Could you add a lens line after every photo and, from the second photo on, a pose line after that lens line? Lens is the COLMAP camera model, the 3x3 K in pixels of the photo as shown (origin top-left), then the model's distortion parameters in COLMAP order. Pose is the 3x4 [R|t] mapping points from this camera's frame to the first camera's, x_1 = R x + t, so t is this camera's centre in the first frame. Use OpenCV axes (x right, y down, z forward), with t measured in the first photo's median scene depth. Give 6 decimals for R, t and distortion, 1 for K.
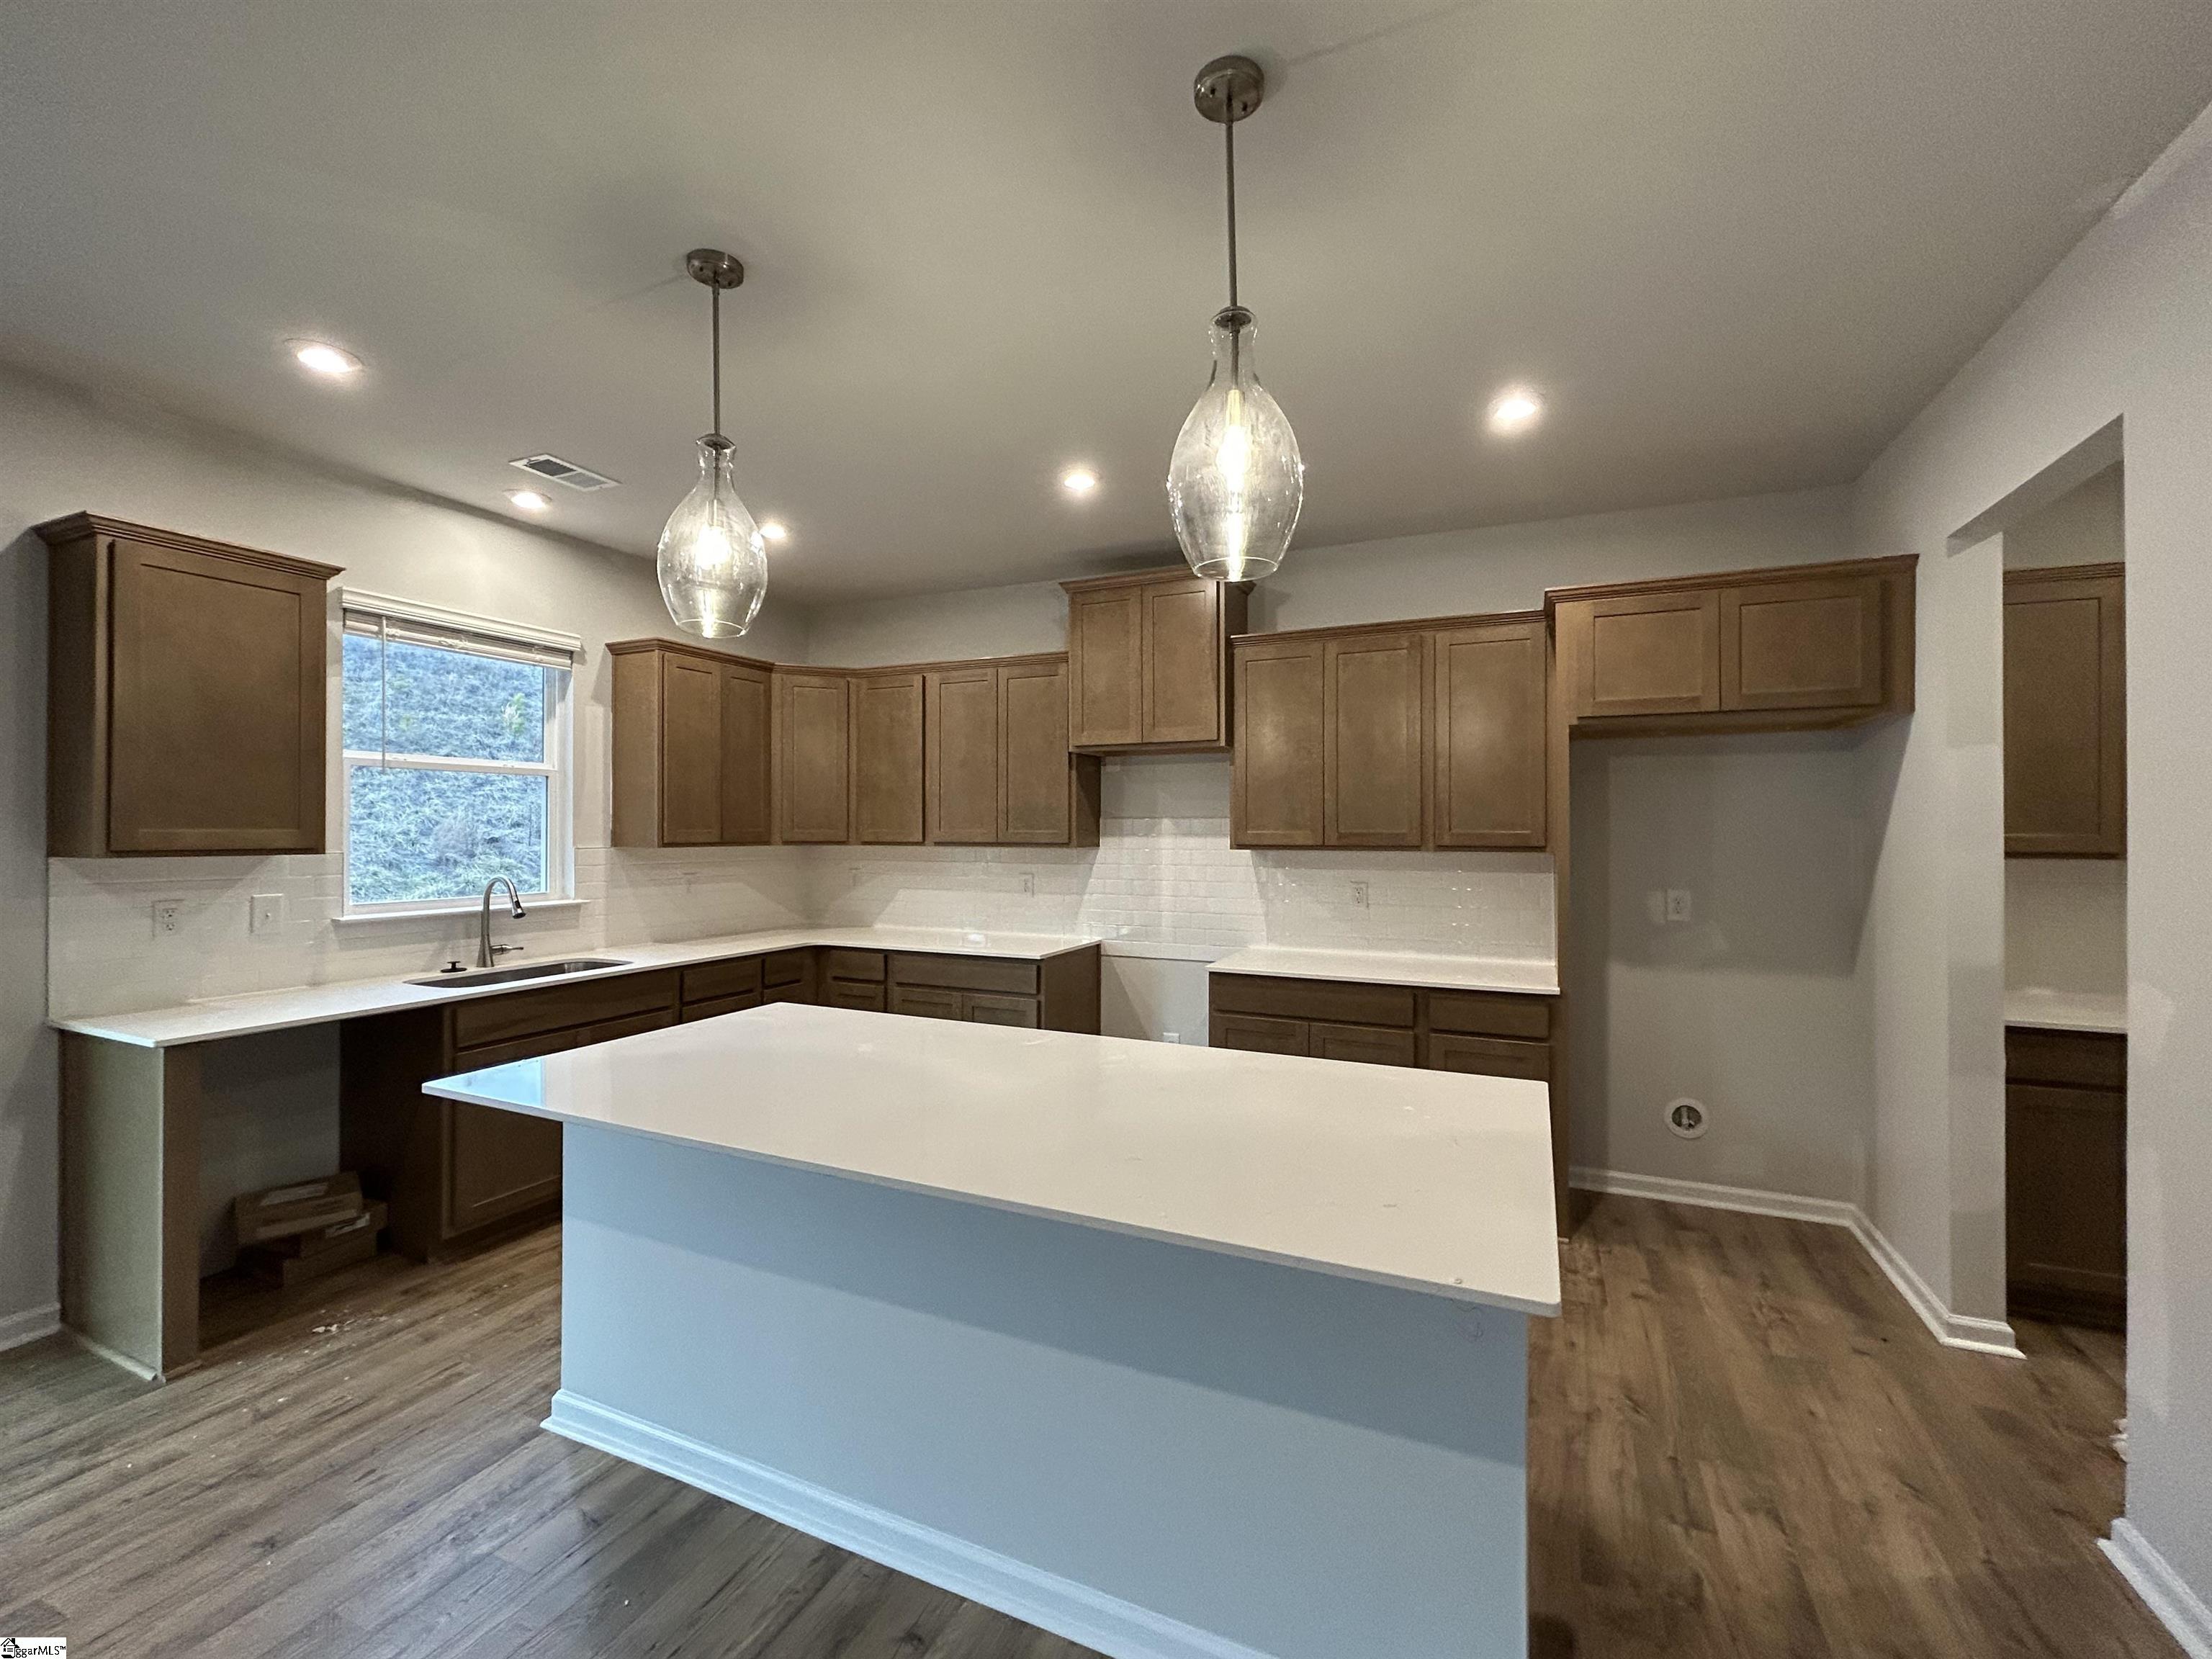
lens RADIAL K [[929.5, 0, 1106.9], [0, 929.5, 827.9], [0, 0, 1]] dist [-0.004499, 0.002540]
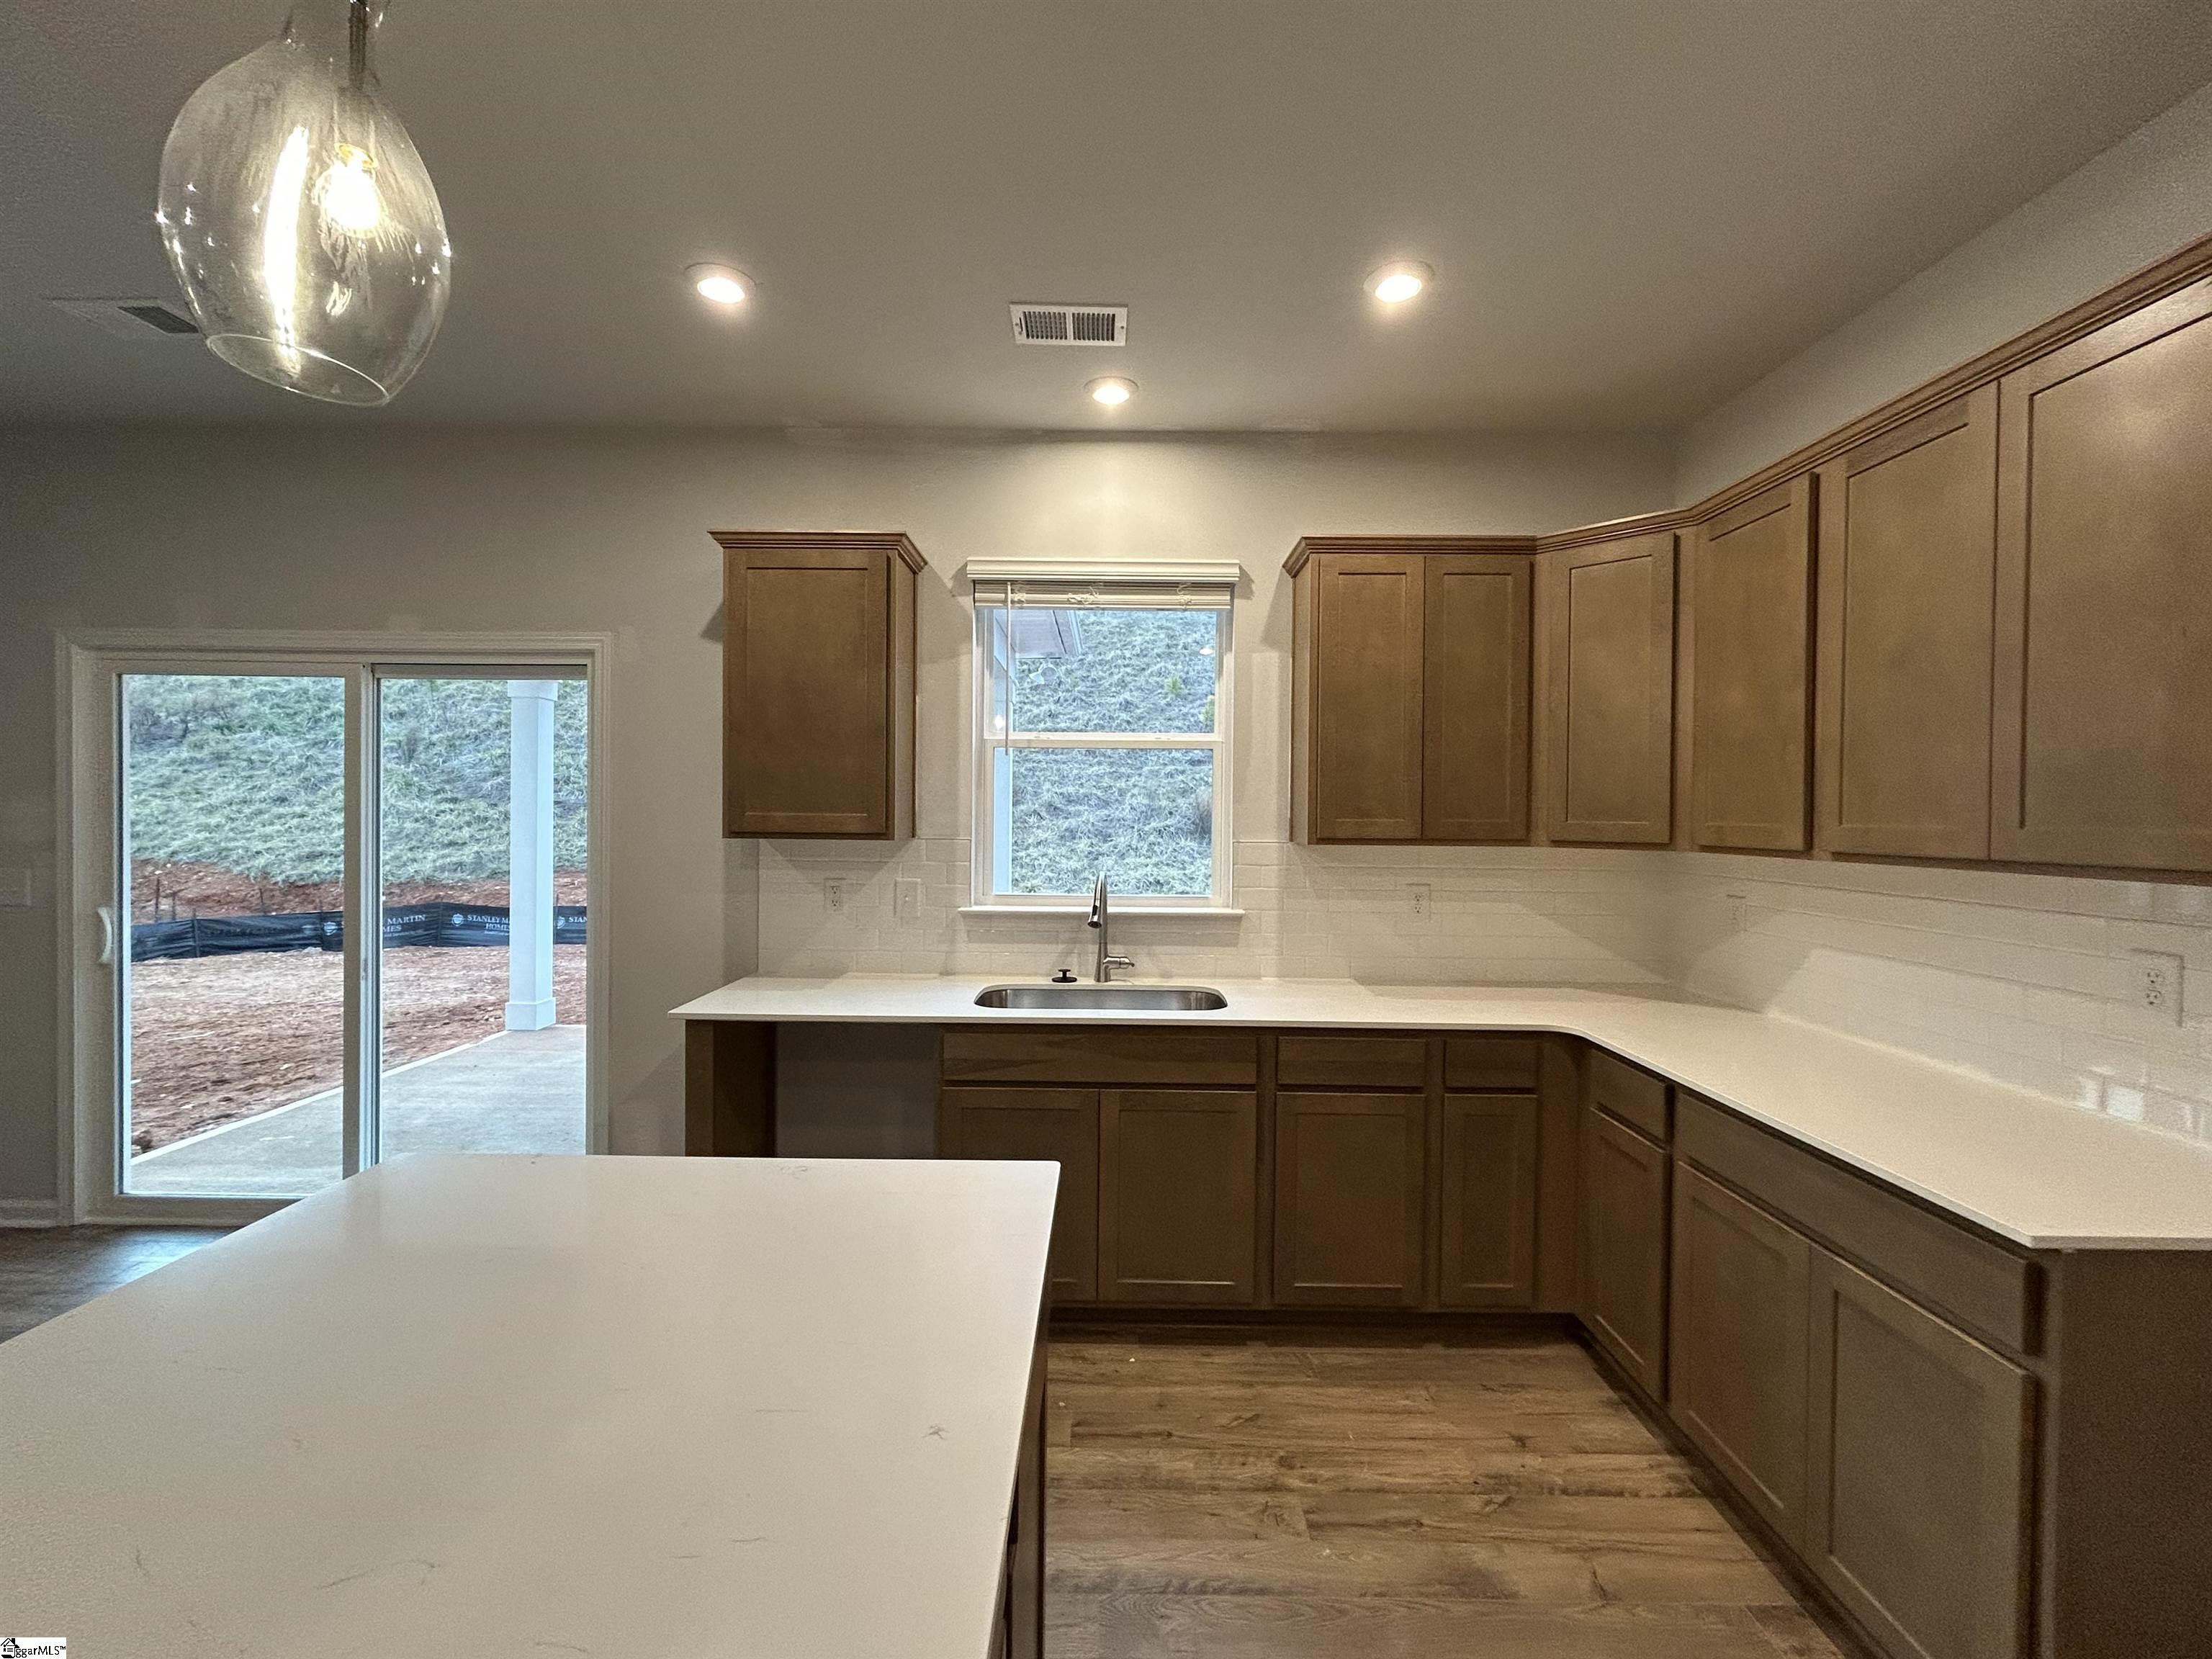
lens RADIAL K [[929.5, 0, 1102.8], [0, 929.5, 826.6], [0, 0, 1]] dist [-0.004499, 0.002540]
pose [[0.406670, 0.014672, -0.913457, 0.092388], [-0.007673, 0.999891, 0.012645, 0.000688], [0.913543, 0.001866, 0.406738, 0.682823]]
